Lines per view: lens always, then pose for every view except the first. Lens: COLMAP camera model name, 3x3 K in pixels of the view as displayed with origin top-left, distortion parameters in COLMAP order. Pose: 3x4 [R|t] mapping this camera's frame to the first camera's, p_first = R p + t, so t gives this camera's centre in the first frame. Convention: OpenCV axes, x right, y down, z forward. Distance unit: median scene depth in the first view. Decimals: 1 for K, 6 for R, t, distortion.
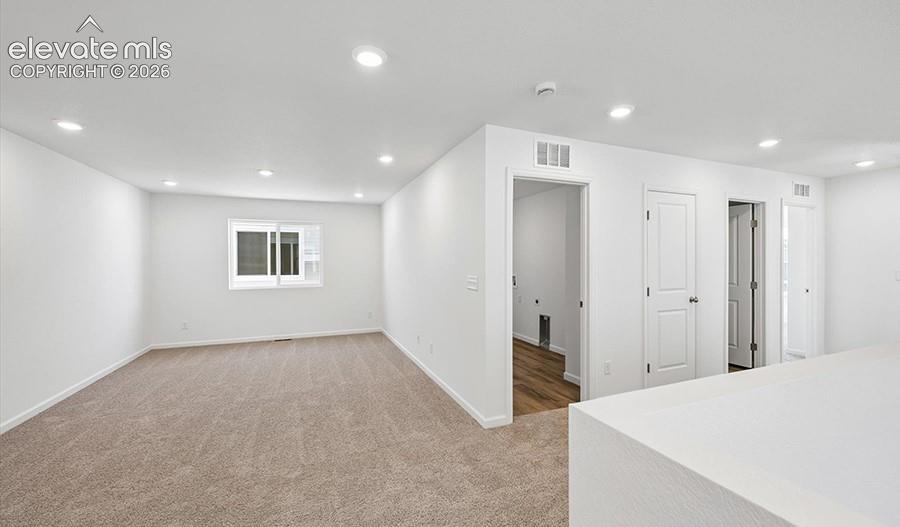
lens RADIAL K [[350.5, 0, 448.6], [0, 350.5, 265.7], [0, 0, 1]] dist [-0.000523, 0.000351]
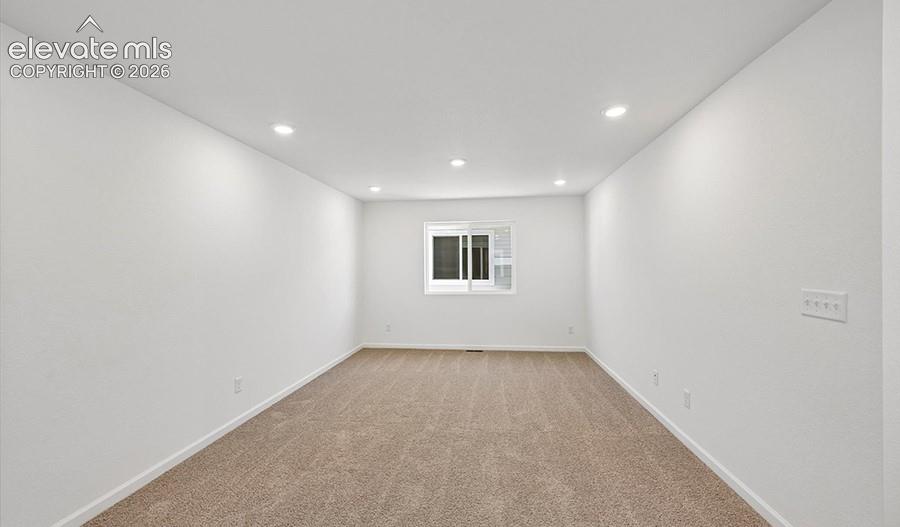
lens RADIAL K [[350.5, 0, 450.3], [0, 350.5, 266.4], [0, 0, 1]] dist [-0.000523, 0.000351]
pose [[0.875398, -0.003105, -0.483392, -0.096984], [-0.002211, 0.999943, -0.010429, 0.000416], [0.483397, 0.010198, 0.875342, 0.190727]]
